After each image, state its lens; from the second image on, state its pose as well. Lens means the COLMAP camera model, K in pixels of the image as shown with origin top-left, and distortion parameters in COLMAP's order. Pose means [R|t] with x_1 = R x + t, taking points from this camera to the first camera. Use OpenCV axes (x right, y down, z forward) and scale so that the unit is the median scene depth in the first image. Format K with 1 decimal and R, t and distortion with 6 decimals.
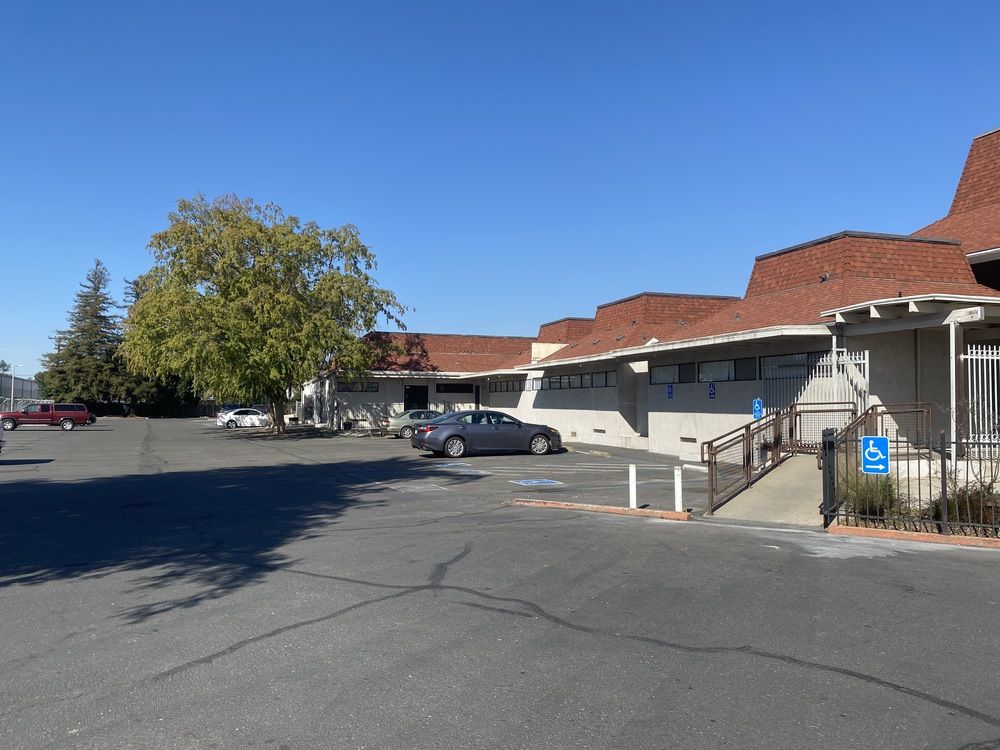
lens RADIAL K [[758.7, 0, 504.3], [0, 758.7, 367.0], [0, 0, 1]] dist [0.042308, -0.045328]
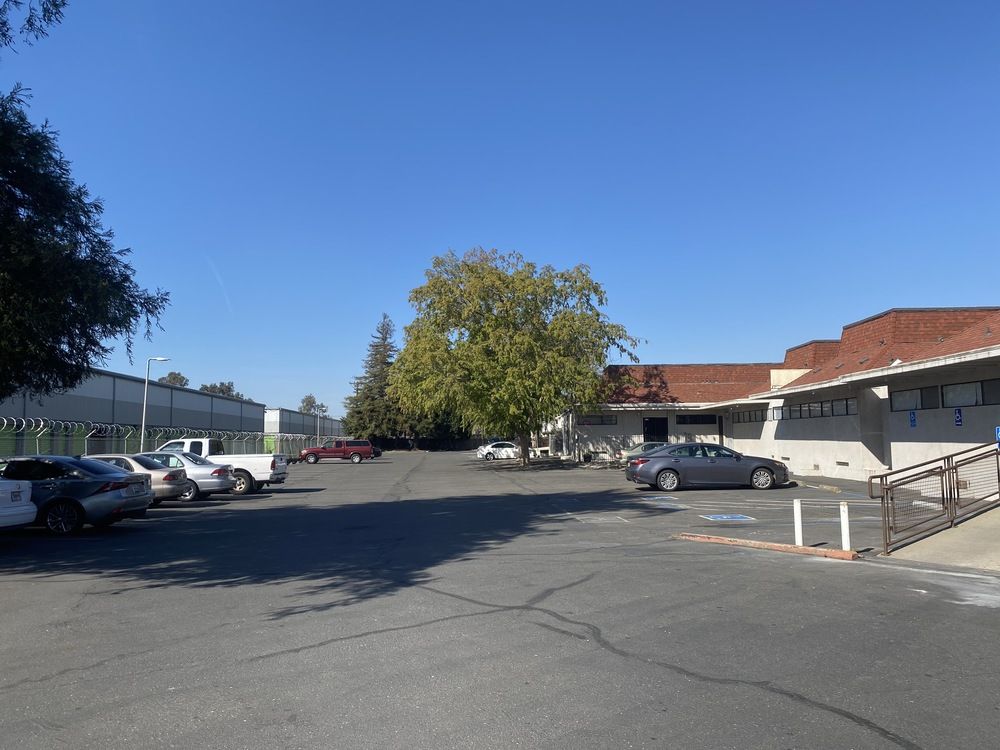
lens RADIAL K [[758.7, 0, 505.5], [0, 758.7, 353.9], [0, 0, 1]] dist [0.042308, -0.045328]
pose [[0.938765, -0.052553, -0.340526, 0.145584], [0.032549, 0.997406, -0.064200, -0.003687], [0.343017, 0.049185, 0.938041, -0.031009]]
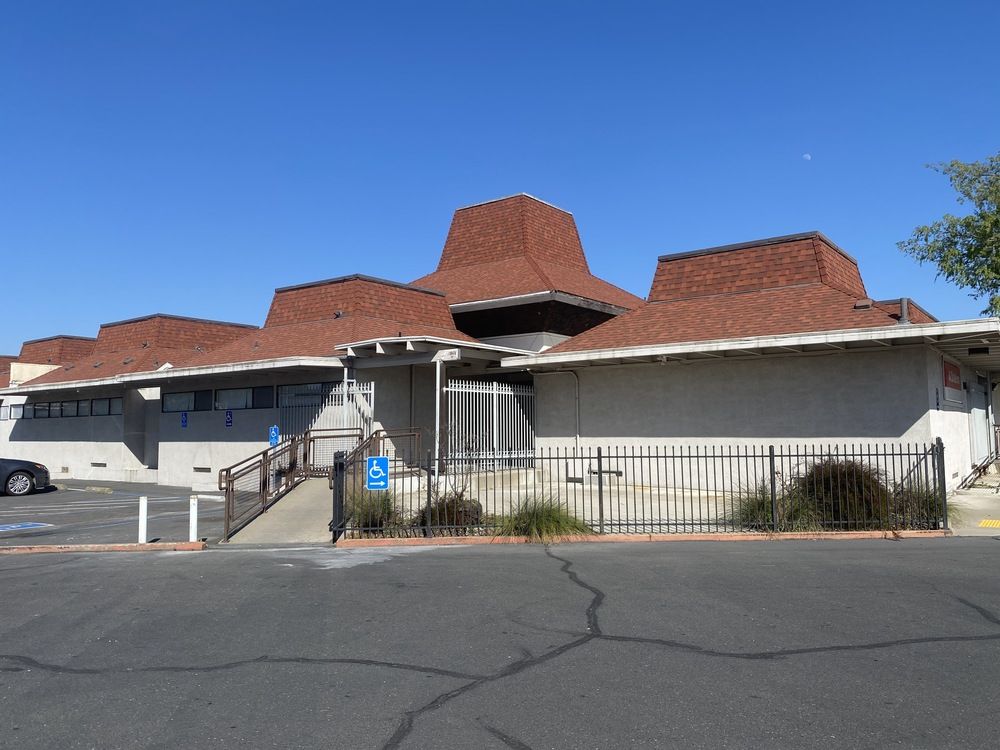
lens RADIAL K [[758.7, 0, 496.9], [0, 758.7, 369.0], [0, 0, 1]] dist [0.042308, -0.045328]
pose [[0.821115, 0.036490, 0.569595, -0.014568], [-0.016273, 0.999045, -0.040544, 0.001823], [-0.570531, 0.024022, 0.820925, -0.026549]]
